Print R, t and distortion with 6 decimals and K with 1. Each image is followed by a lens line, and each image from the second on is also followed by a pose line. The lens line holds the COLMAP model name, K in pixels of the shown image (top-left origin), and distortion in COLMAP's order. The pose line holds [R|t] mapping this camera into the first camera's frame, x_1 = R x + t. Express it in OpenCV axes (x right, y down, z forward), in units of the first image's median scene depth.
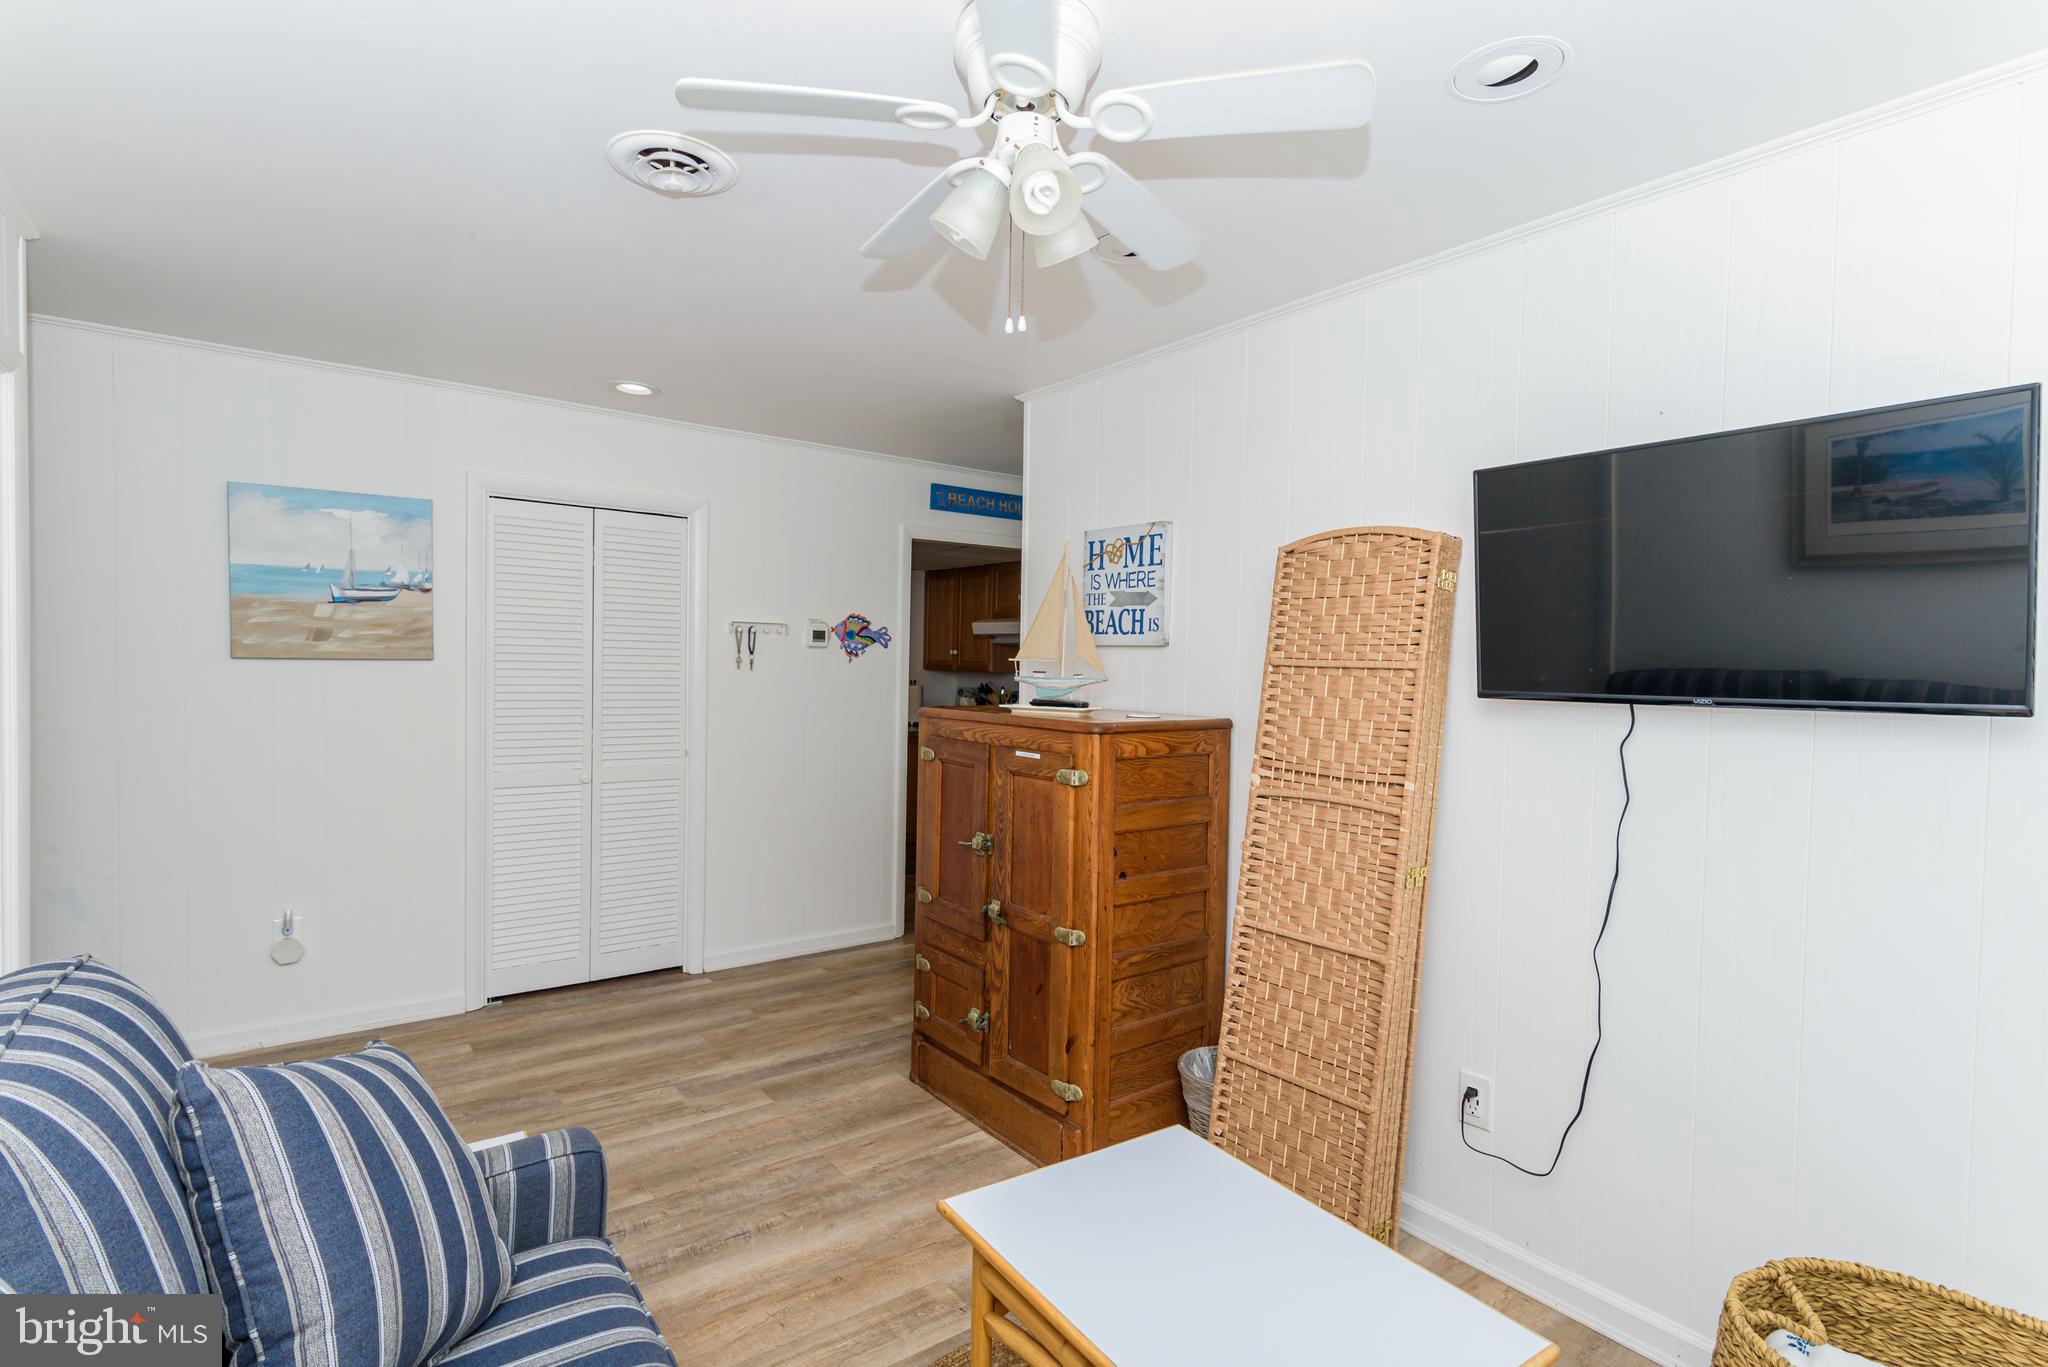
lens RADIAL K [[991.8, 0, 1011.1], [0, 991.8, 689.6], [0, 0, 1]] dist [0.001584, -0.000259]
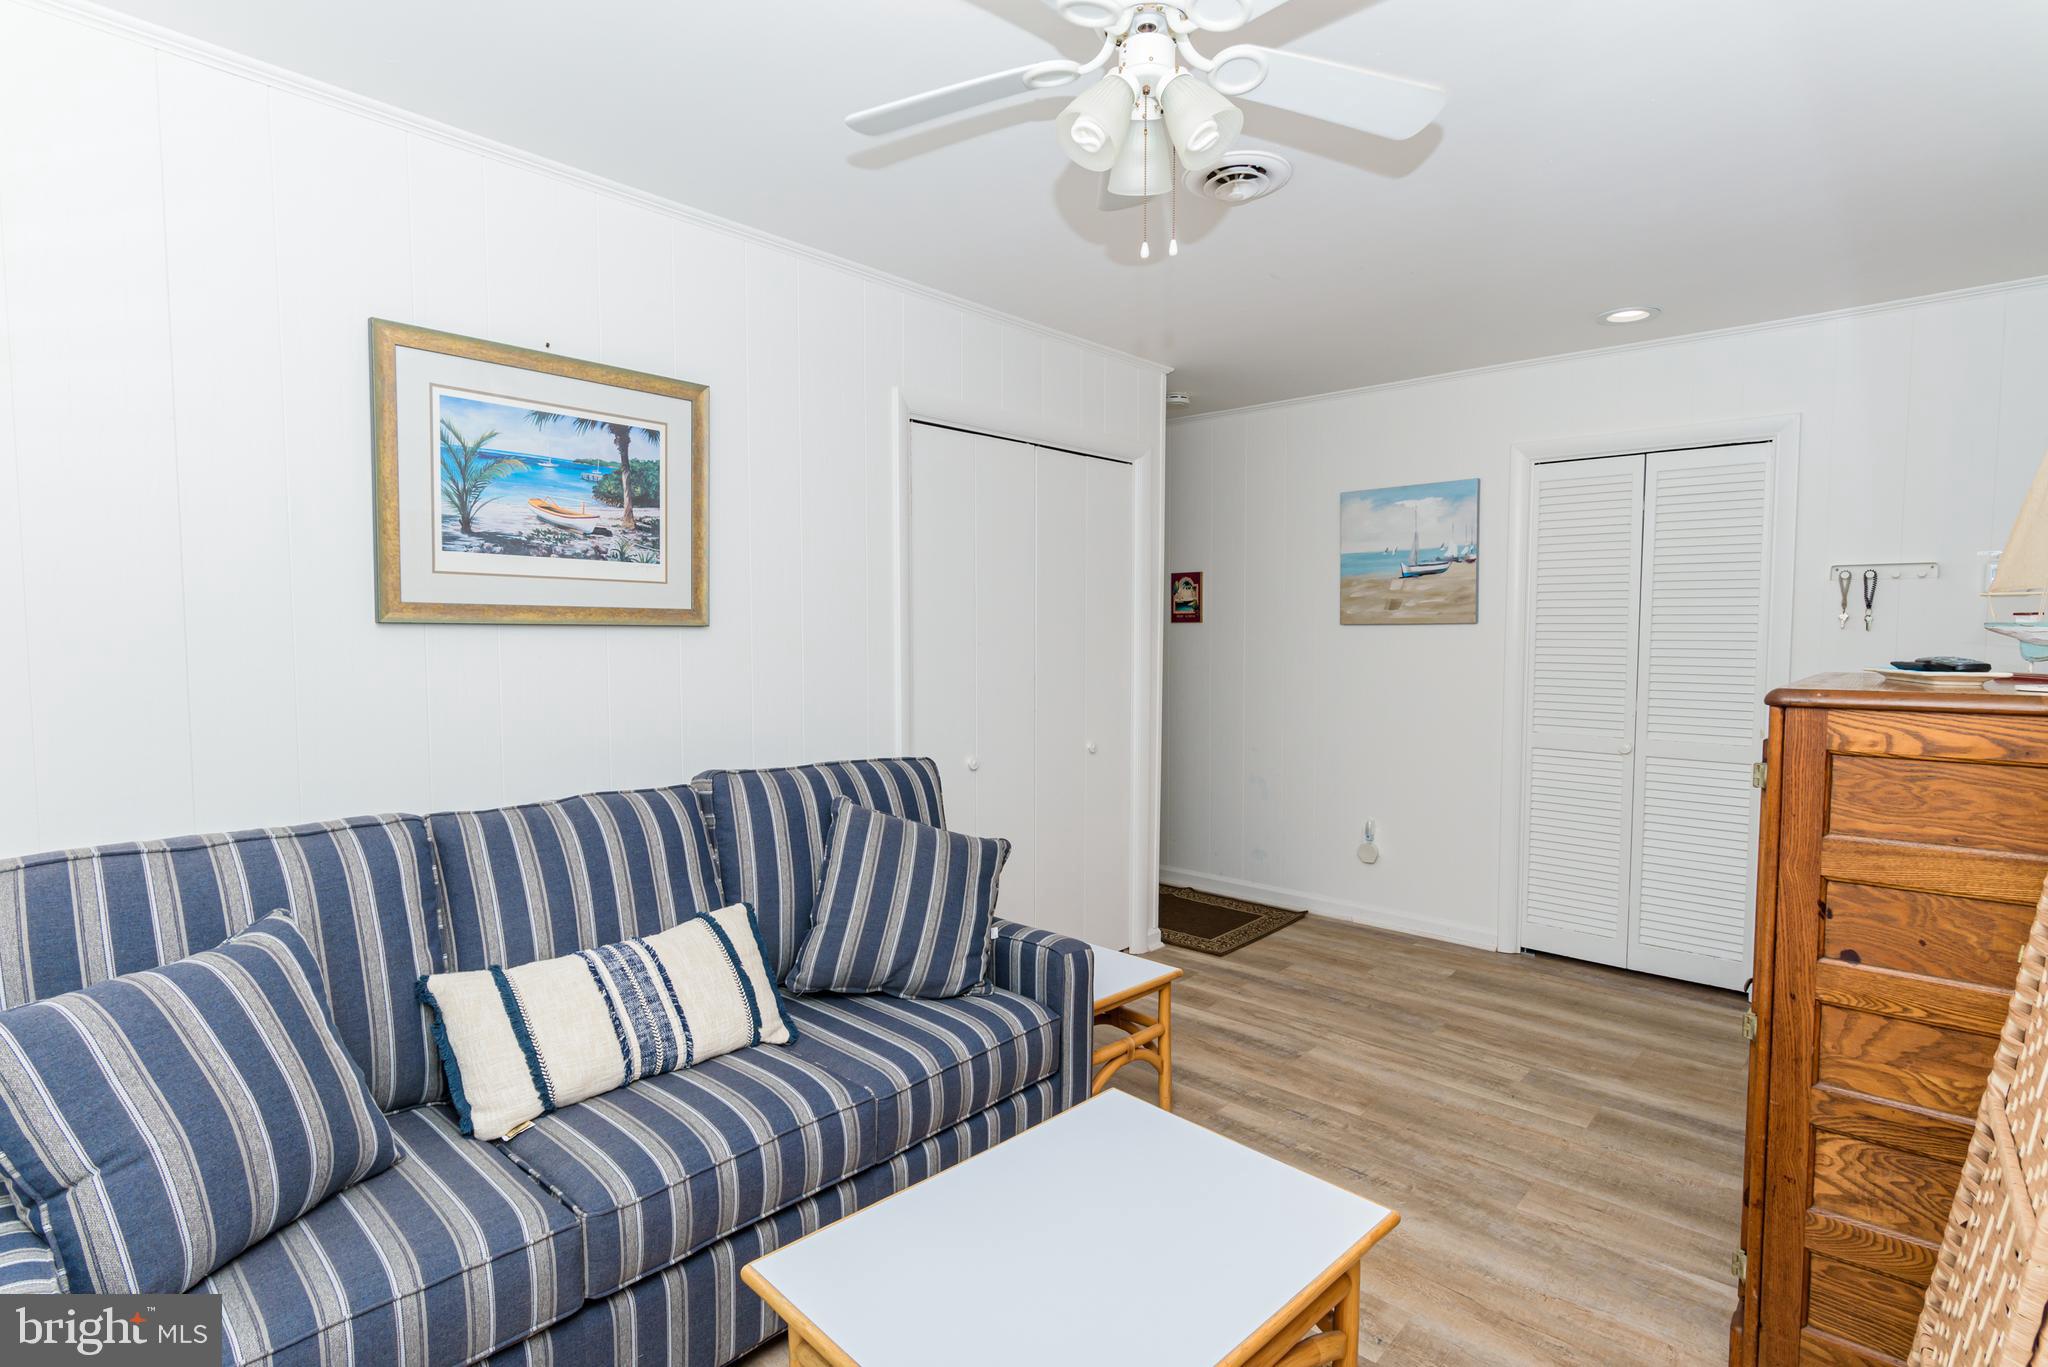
lens RADIAL K [[991.8, 0, 1011.1], [0, 991.8, 689.6], [0, 0, 1]] dist [0.001584, -0.000259]
pose [[0.182664, 0.040583, -0.982338, 0.434062], [-0.026068, 0.998996, 0.036424, 0.017839], [0.982830, 0.018954, 0.183538, 0.306074]]
